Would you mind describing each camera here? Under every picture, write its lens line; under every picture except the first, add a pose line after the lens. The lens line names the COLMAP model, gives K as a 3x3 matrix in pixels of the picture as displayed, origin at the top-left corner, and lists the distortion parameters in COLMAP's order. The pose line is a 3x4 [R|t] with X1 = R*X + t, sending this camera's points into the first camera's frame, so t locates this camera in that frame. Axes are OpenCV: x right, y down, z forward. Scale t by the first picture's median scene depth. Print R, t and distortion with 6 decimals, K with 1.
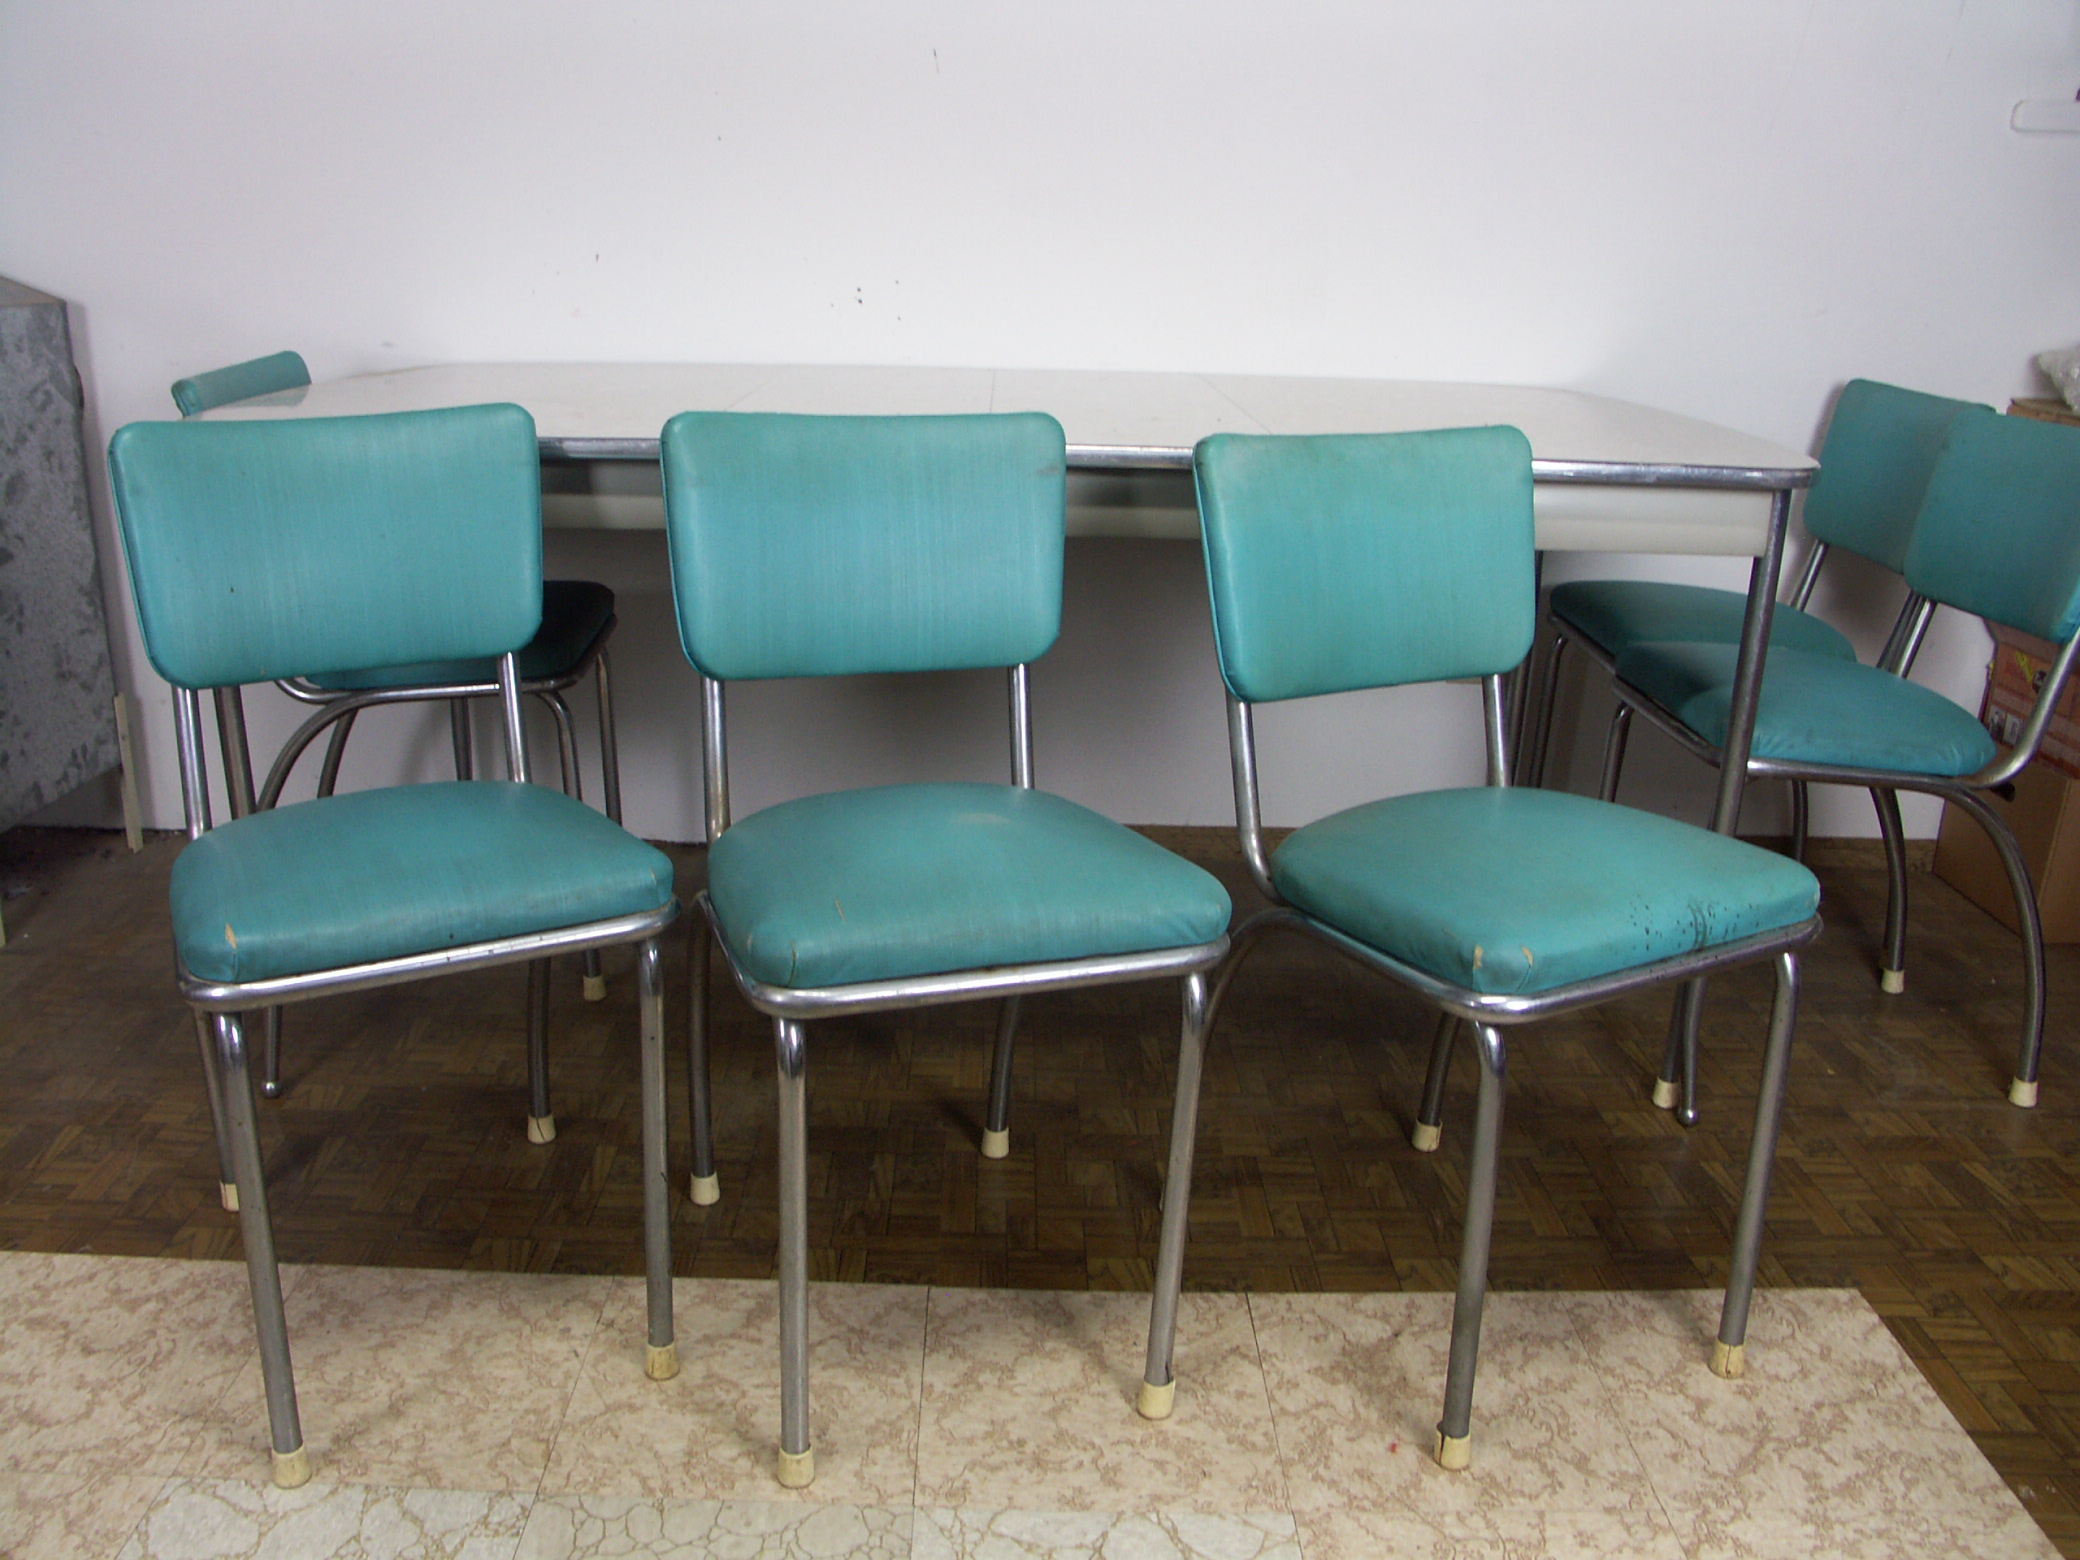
lens RADIAL K [[1754.5, 0, 1023.2], [0, 1754.5, 764.2], [0, 0, 1]] dist [-0.178702, 0.158468]
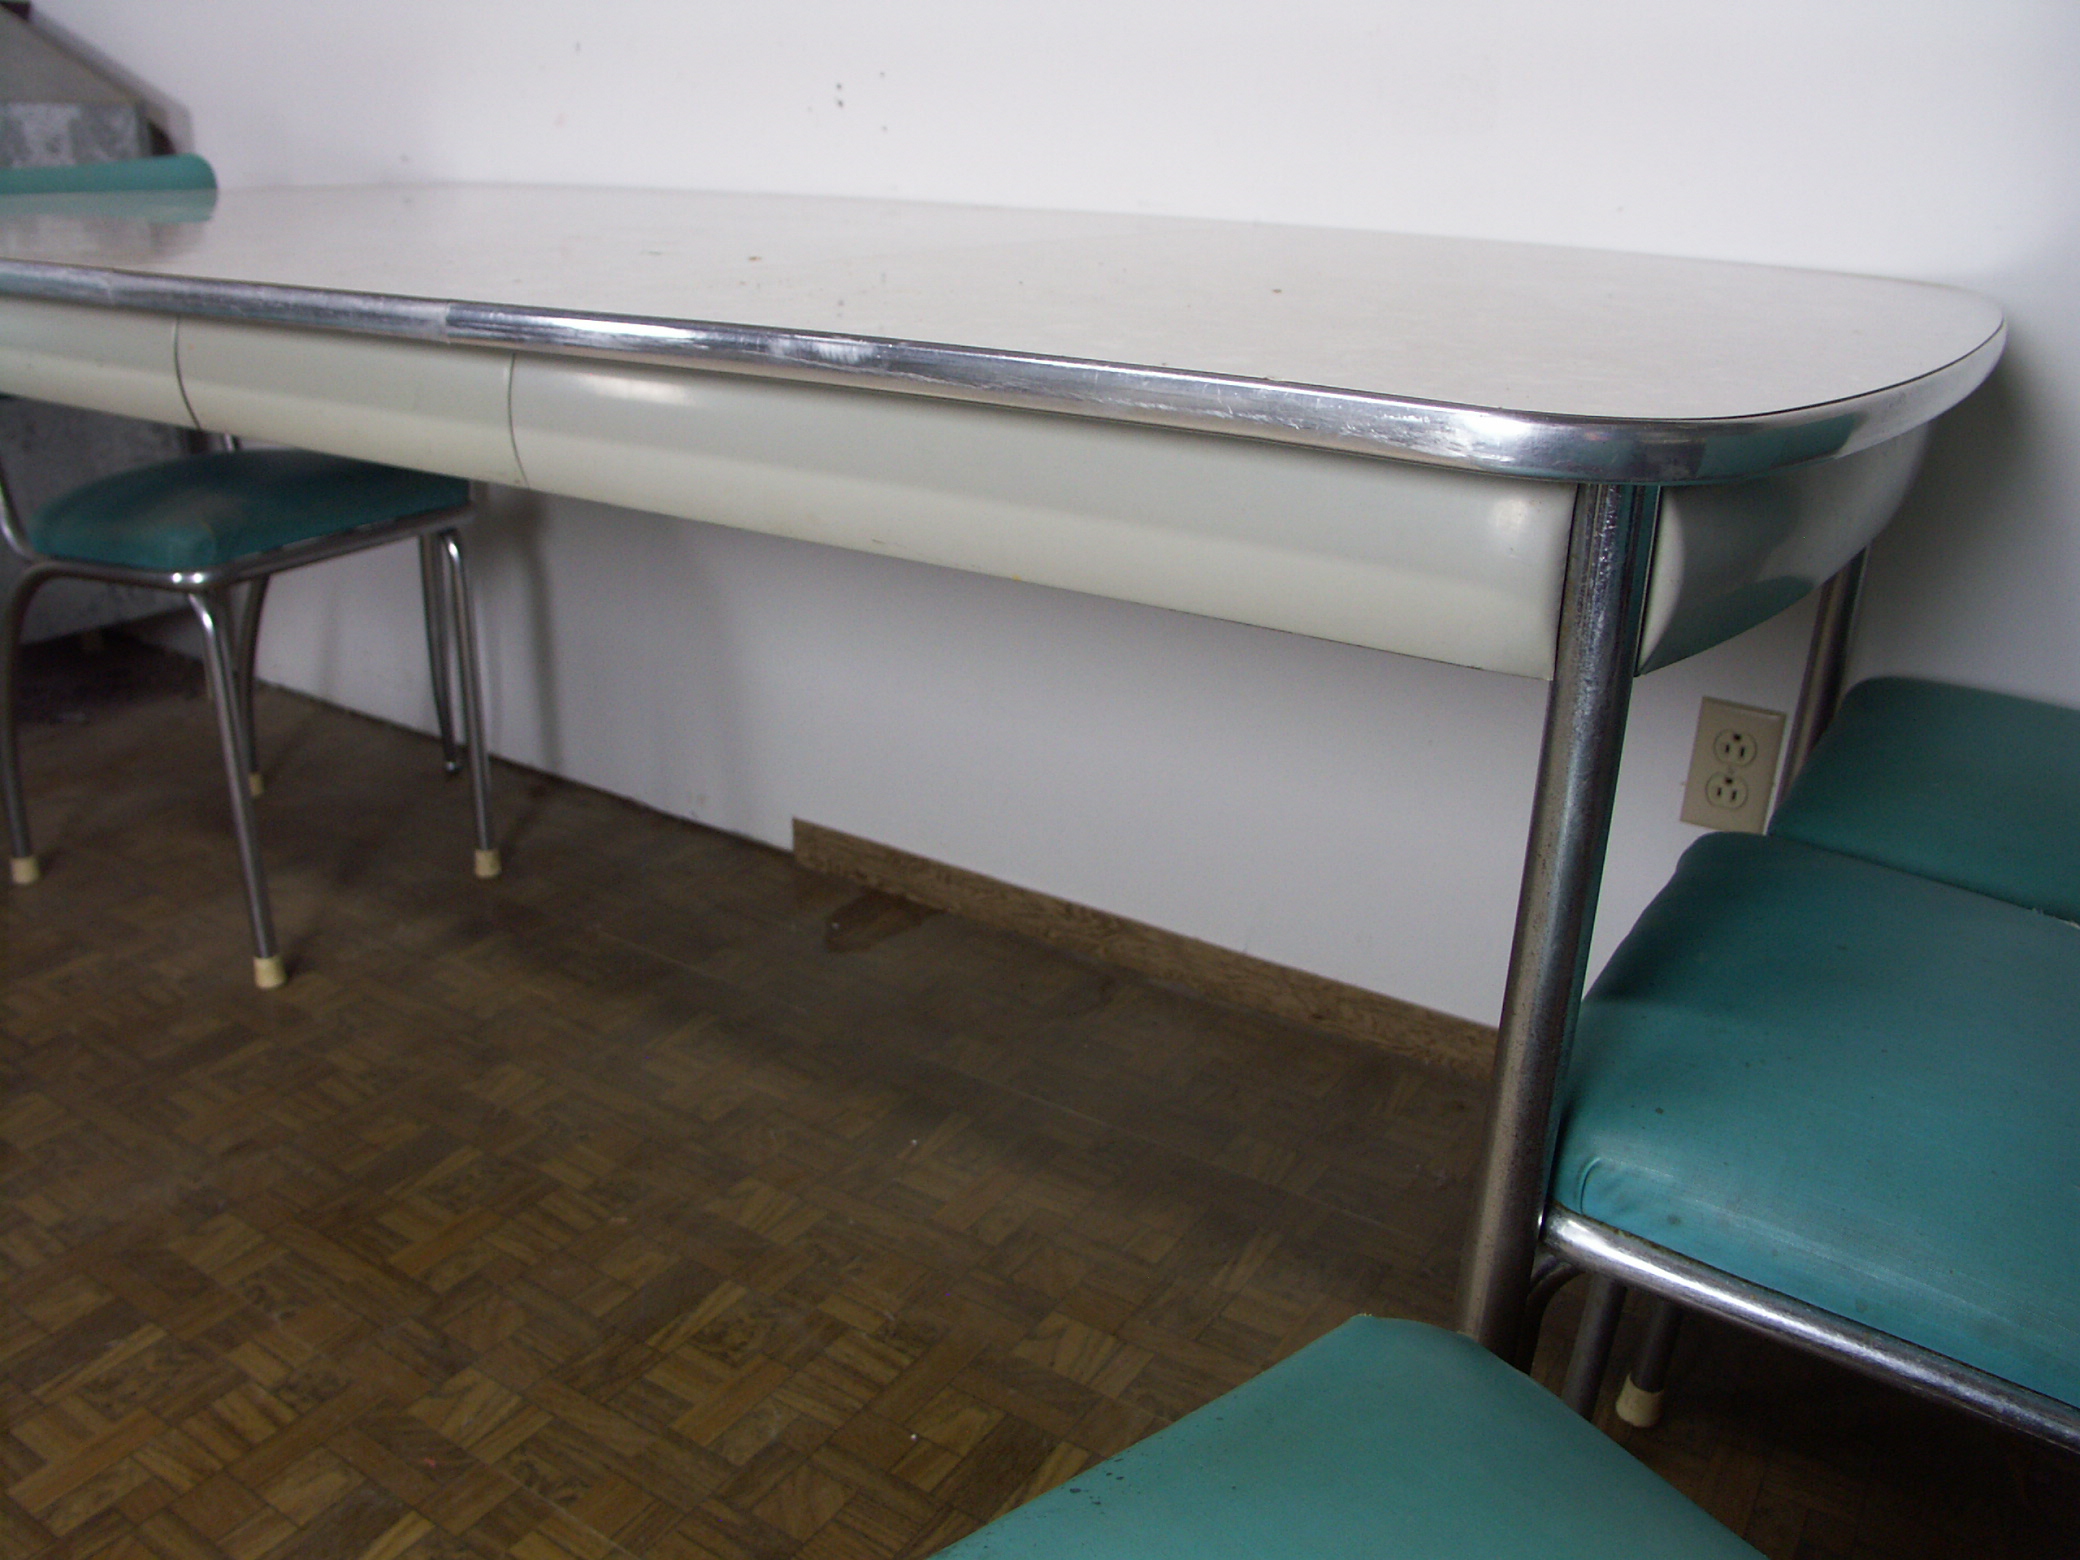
lens RADIAL K [[1754.5, 0, 1004.1], [0, 1754.5, 773.9], [0, 0, 1]] dist [-0.178702, 0.158468]
pose [[0.829943, 0.199496, -0.520956, 0.467676], [-0.171762, 0.979885, 0.101602, -0.107641], [0.530746, 0.005157, 0.847515, 0.578119]]
